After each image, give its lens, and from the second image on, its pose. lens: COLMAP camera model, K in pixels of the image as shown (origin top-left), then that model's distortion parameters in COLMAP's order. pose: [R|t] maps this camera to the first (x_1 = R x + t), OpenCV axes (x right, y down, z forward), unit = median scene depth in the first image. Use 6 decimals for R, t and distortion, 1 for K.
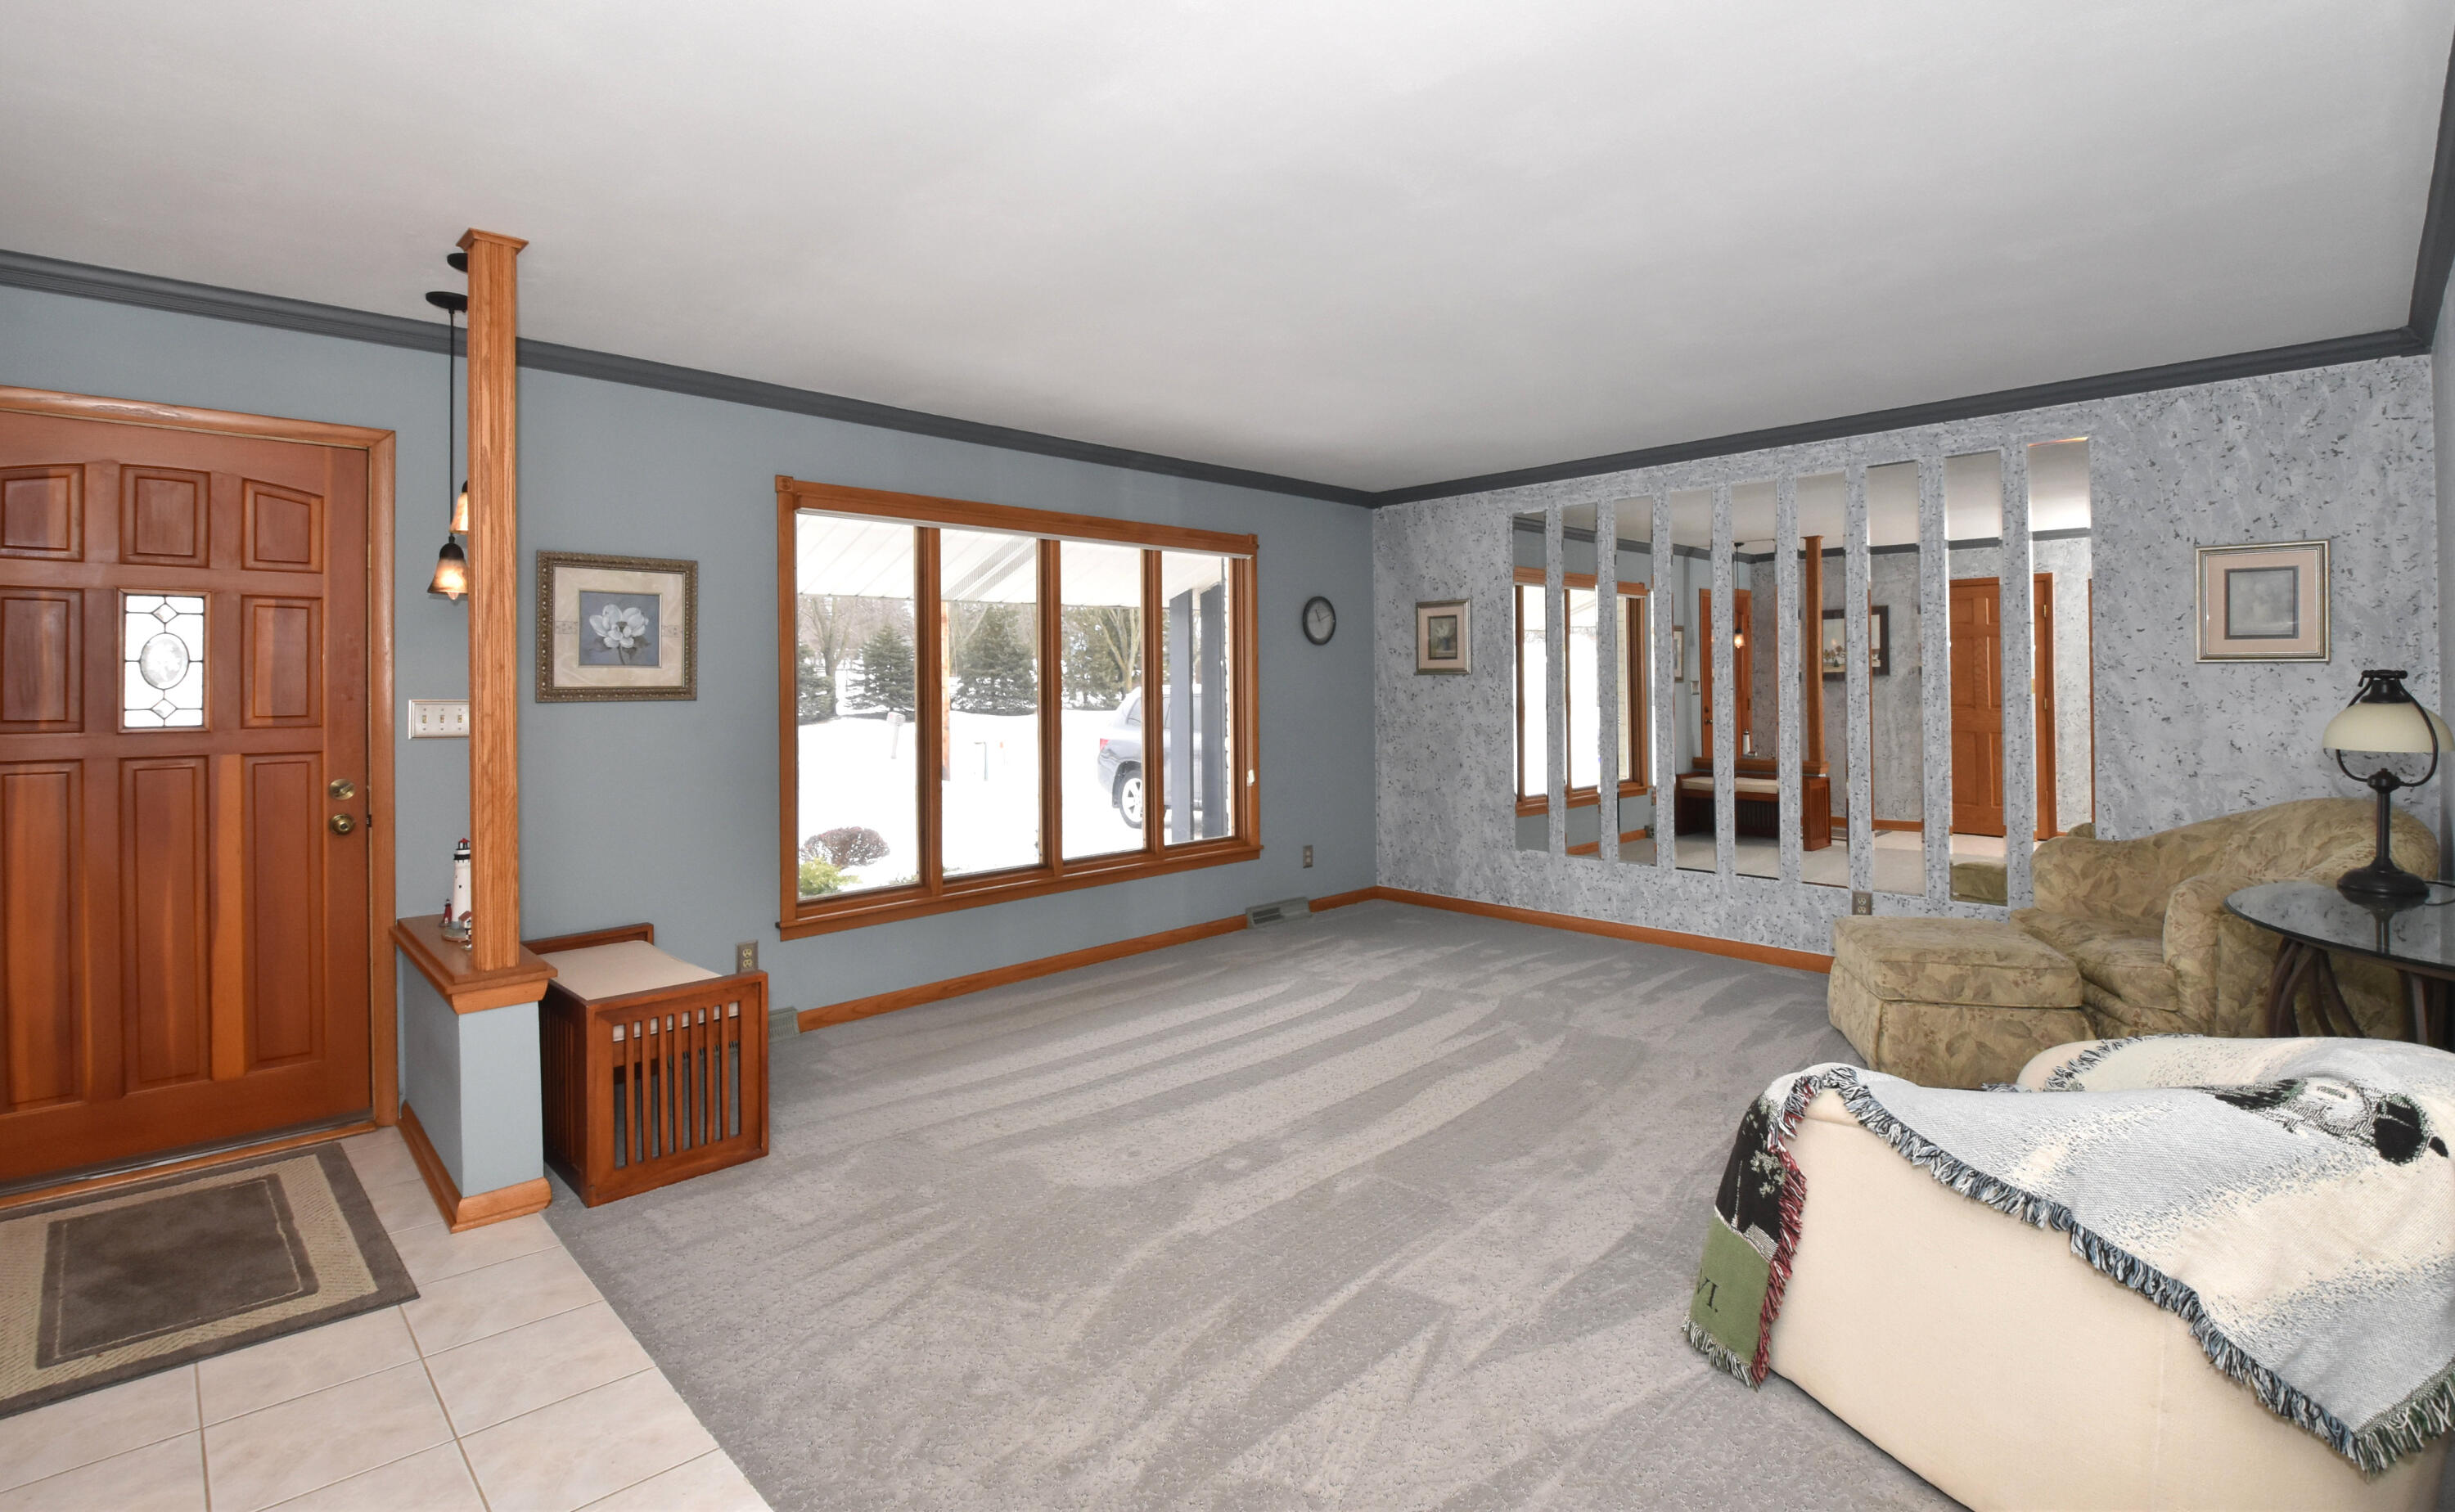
lens RADIAL K [[1121.7, 0, 1236.3], [0, 1121.7, 677.0], [0, 0, 1]] dist [0.001134, -0.012679]
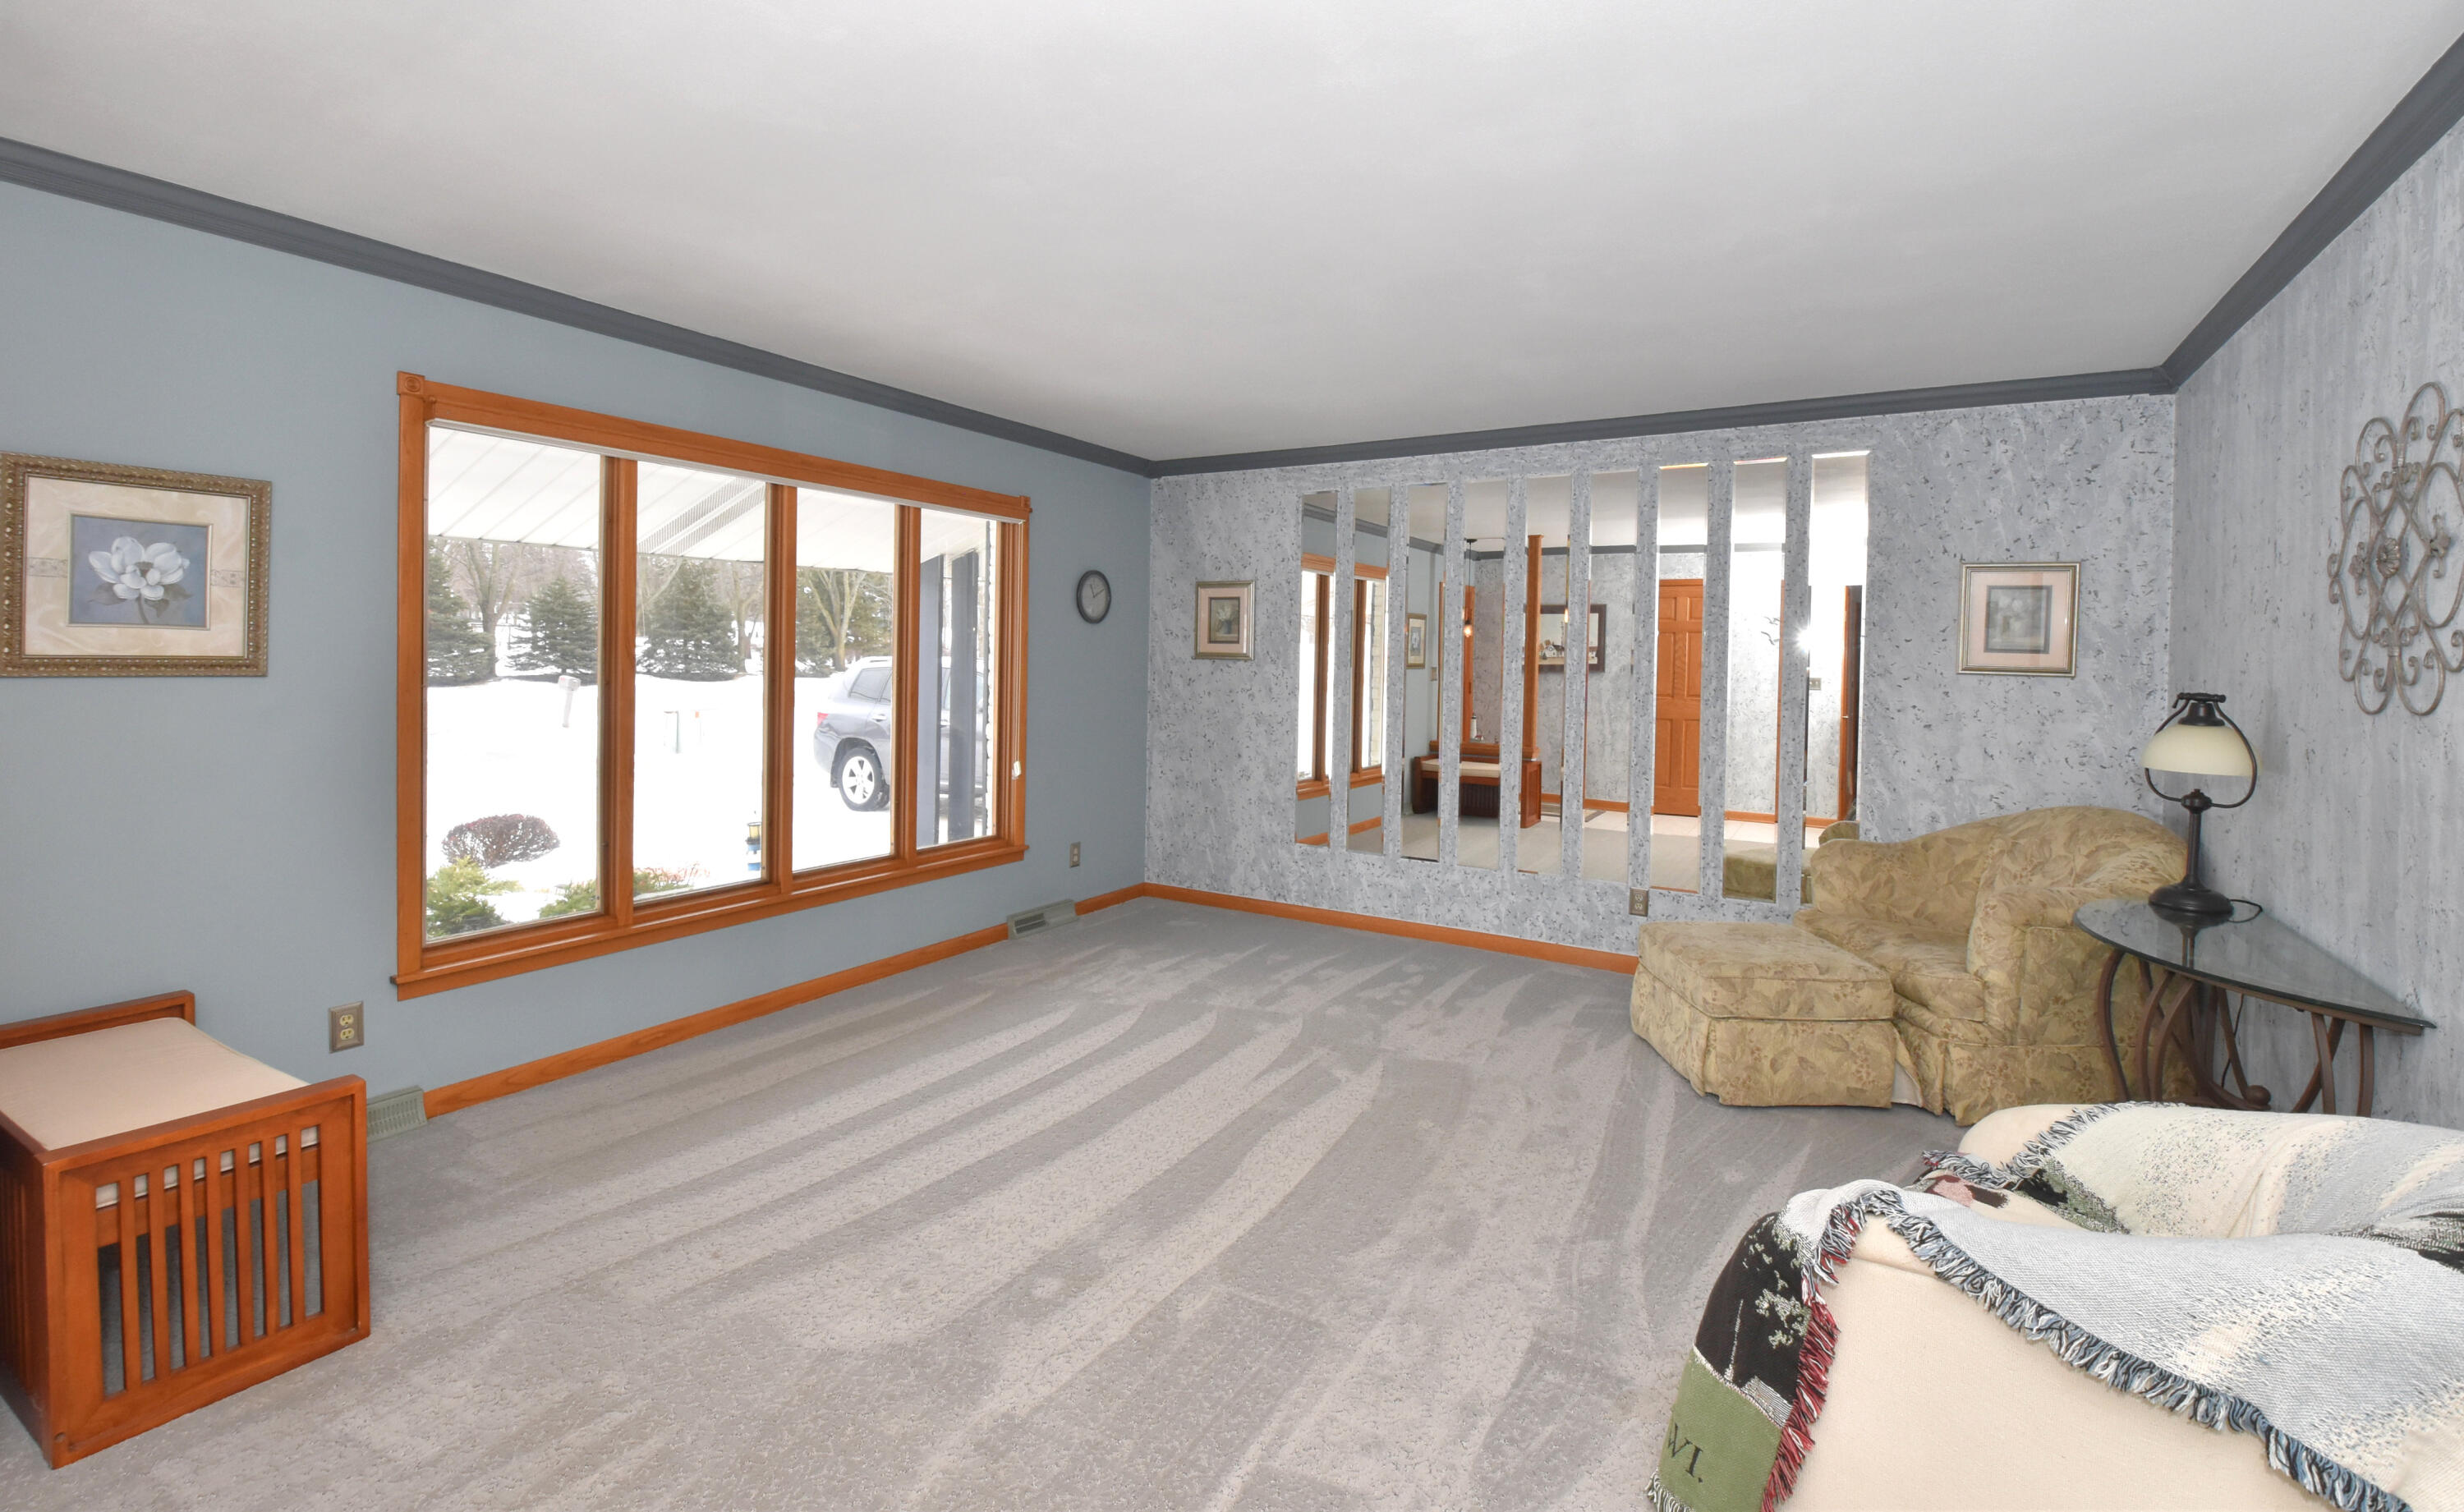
lens RADIAL K [[1092.8, 0, 1236.9], [0, 1092.8, 674.9], [0, 0, 1]] dist [0.005905, -0.019401]
pose [[0.967660, 0.023216, 0.251188, -0.055880], [-0.029011, 0.999391, 0.019391, -0.011829], [-0.250584, -0.026051, 0.967744, 0.176118]]
